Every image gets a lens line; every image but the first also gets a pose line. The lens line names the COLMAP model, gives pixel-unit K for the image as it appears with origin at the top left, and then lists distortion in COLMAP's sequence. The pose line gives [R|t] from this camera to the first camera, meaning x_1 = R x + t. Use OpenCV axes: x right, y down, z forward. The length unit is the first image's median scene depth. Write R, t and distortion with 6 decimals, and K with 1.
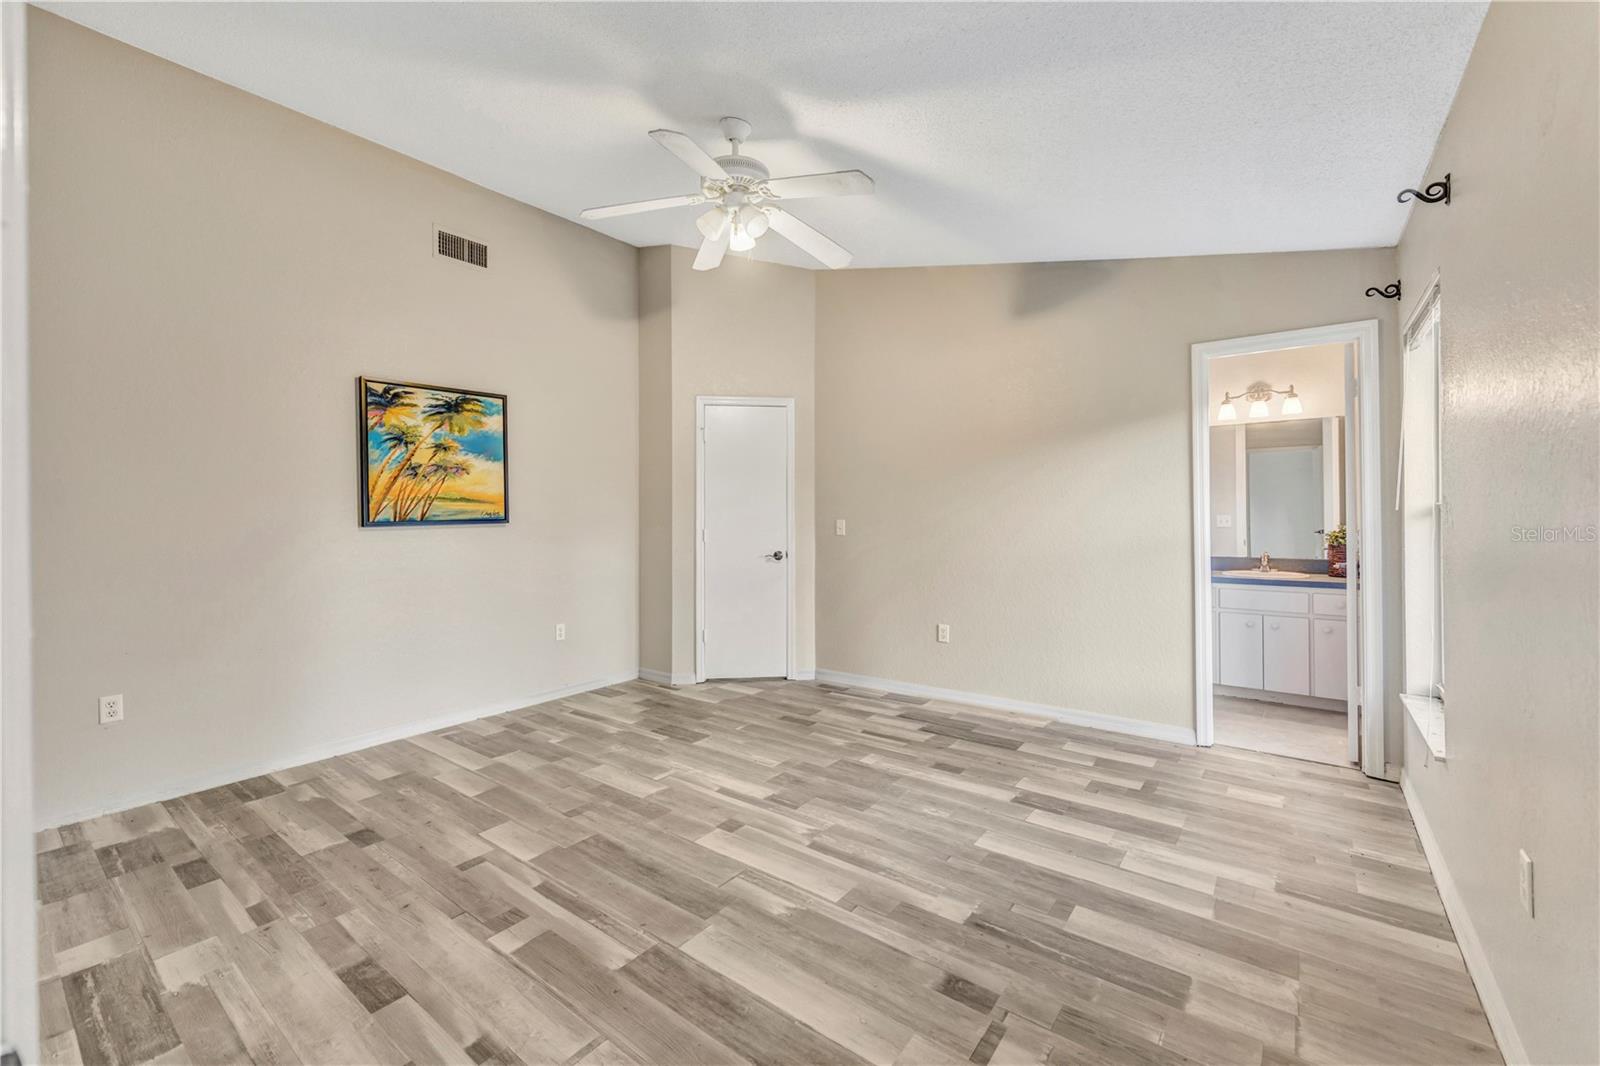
lens RADIAL K [[650.1, 0, 799.0], [0, 650.1, 518.8], [0, 0, 1]] dist [-0.001219, 0.000309]
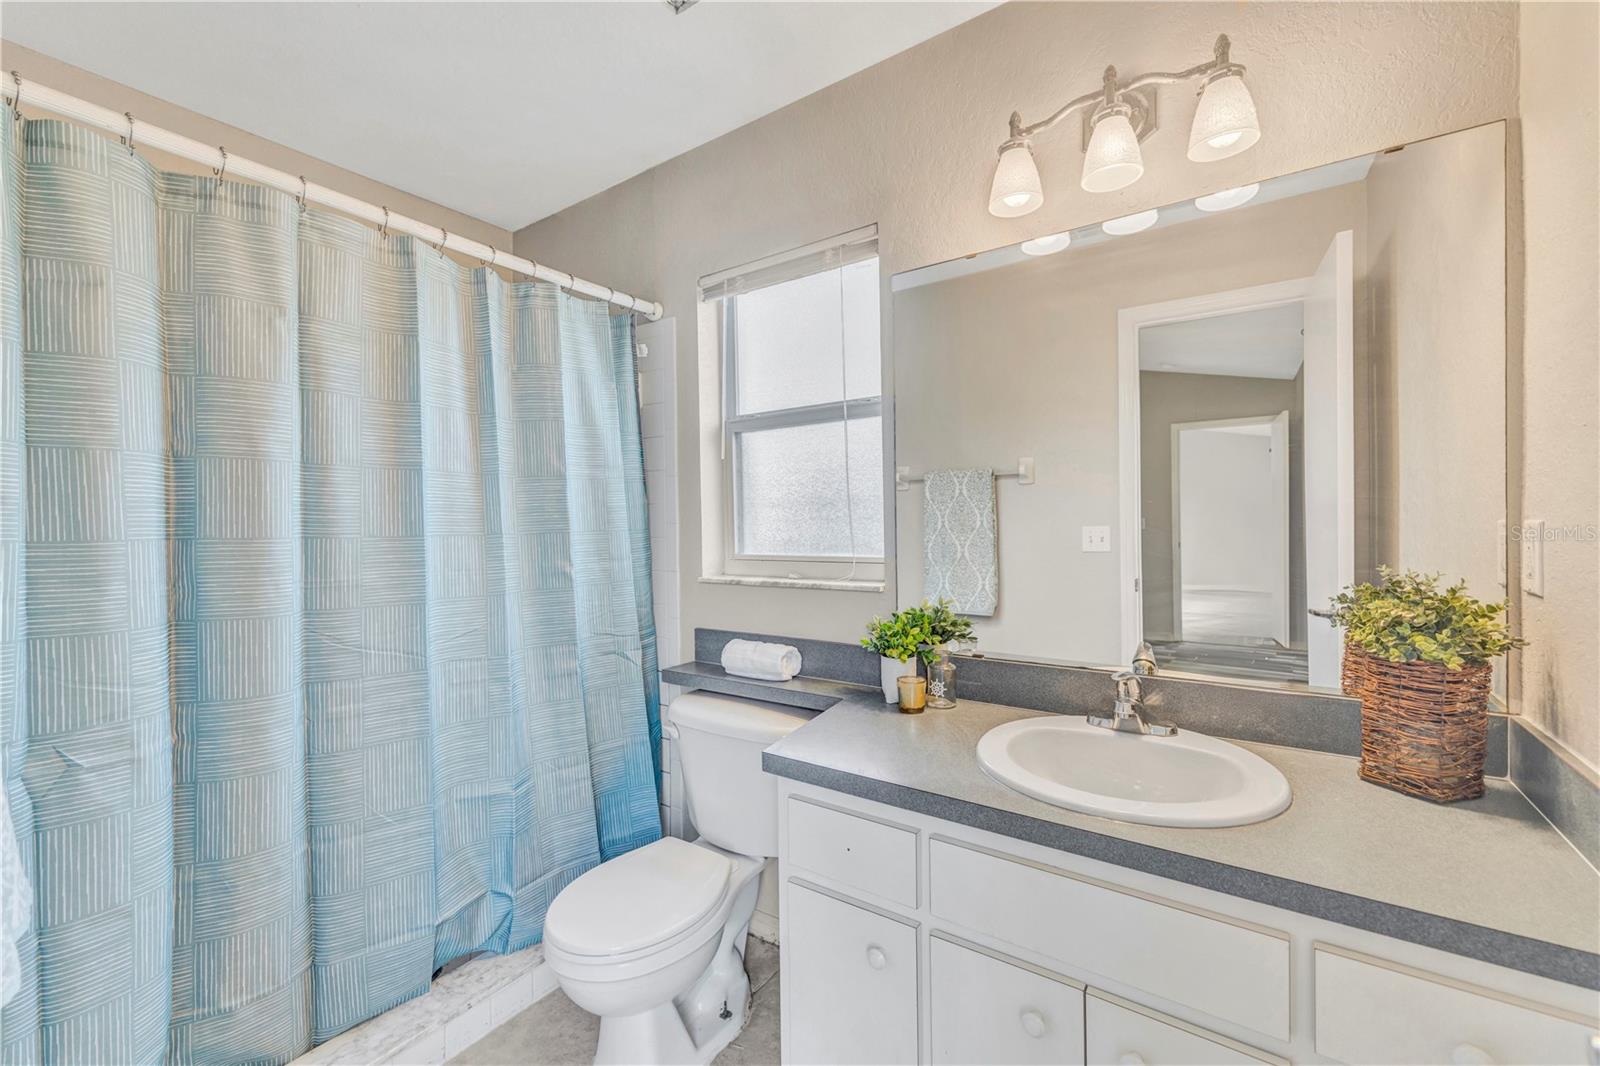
lens RADIAL K [[650.1, 0, 802.1], [0, 650.1, 527.3], [0, 0, 1]] dist [-0.001219, 0.000309]
pose [[0.999105, 0.003118, 0.042181, 0.299790], [-0.003262, 0.999989, 0.003336, -0.003896], [-0.042170, -0.003471, 0.999104, 0.386077]]
